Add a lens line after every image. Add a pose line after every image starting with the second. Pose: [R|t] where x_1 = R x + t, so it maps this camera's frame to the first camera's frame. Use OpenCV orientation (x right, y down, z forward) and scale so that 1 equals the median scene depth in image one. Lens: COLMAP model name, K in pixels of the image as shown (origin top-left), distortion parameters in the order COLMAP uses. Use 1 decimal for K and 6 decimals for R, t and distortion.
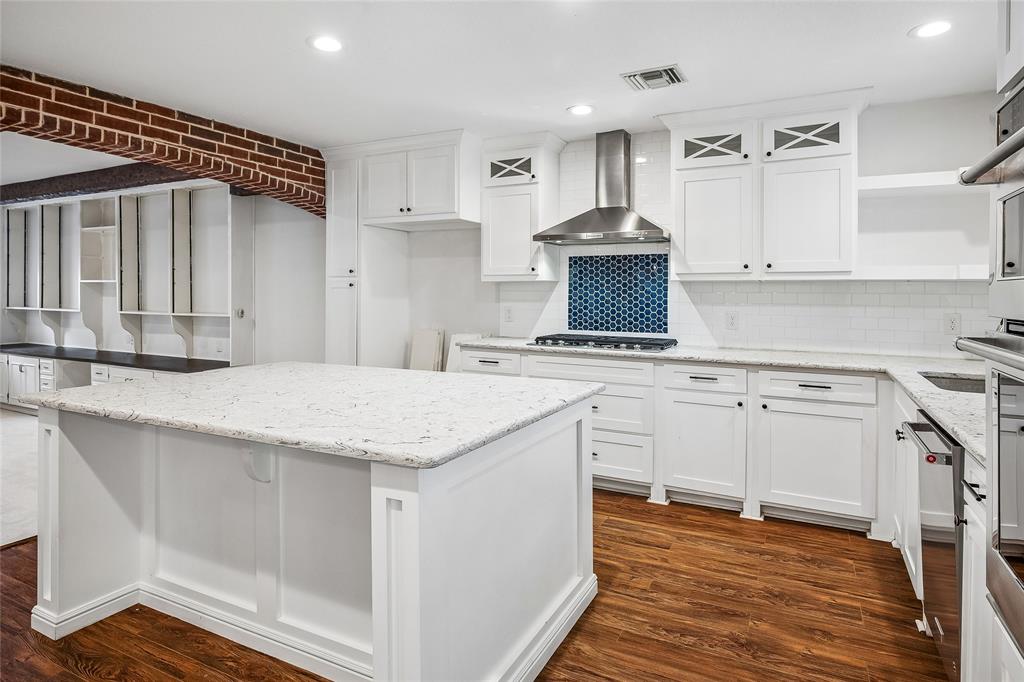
lens RADIAL K [[577.1, 0, 516.4], [0, 577.1, 296.0], [0, 0, 1]] dist [-0.004570, -0.000810]
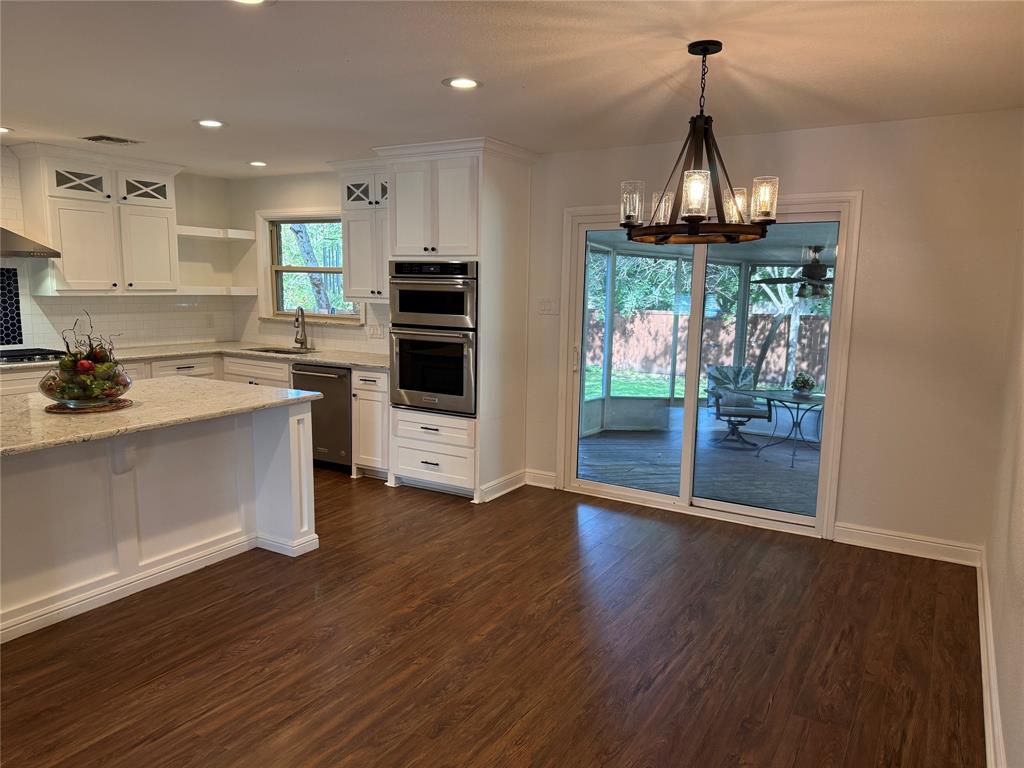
lens RADIAL K [[716.8, 0, 509.5], [0, 716.8, 387.3], [0, 0, 1]] dist [0.069658, -0.081423]
pose [[0.084421, -0.146312, 0.985630, -0.994919], [-0.013614, 0.988899, 0.147964, -0.066802], [-0.996337, -0.025909, 0.081492, -0.009934]]
